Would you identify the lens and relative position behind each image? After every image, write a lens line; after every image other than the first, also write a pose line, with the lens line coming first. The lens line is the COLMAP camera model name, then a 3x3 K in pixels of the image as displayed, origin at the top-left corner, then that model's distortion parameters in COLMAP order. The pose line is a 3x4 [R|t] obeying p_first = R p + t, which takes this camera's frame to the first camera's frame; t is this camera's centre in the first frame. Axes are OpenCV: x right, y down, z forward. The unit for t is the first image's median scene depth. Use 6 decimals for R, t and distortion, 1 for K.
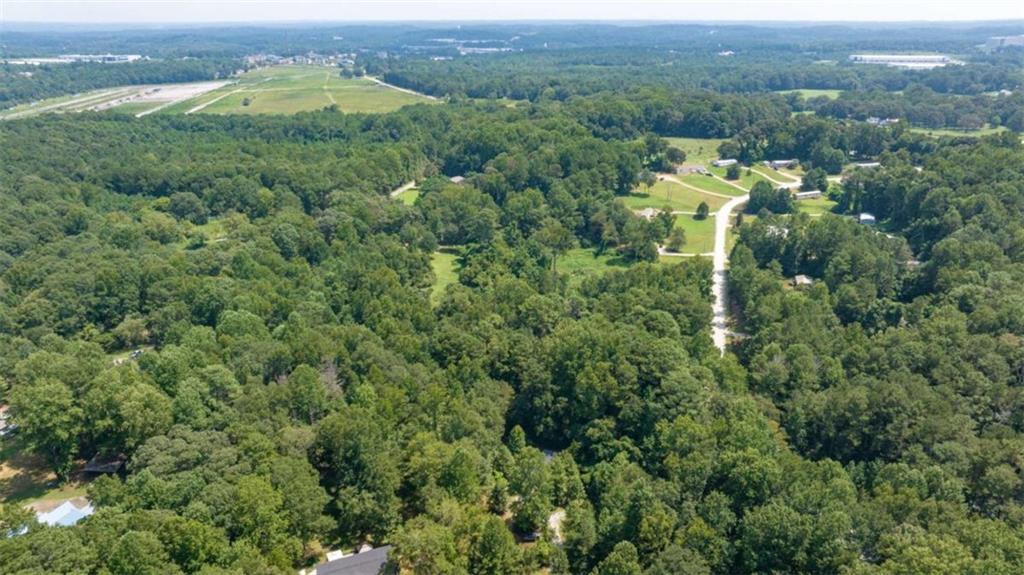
lens RADIAL K [[726.3, 0, 513.4], [0, 726.3, 286.4], [0, 0, 1]] dist [-0.005179, -0.007660]
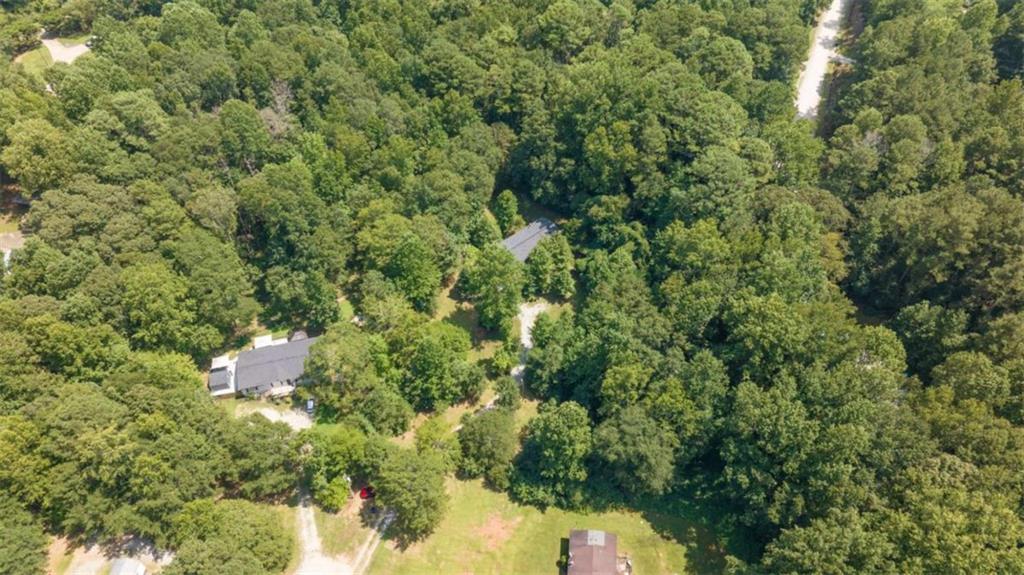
lens RADIAL K [[726.3, 0, 509.5], [0, 726.3, 286.3], [0, 0, 1]] dist [-0.005179, -0.007660]
pose [[0.985160, 0.117166, -0.125423, 0.123739], [-0.043451, 0.877200, 0.478155, -0.100067], [0.166045, -0.465609, 0.869274, 0.260274]]
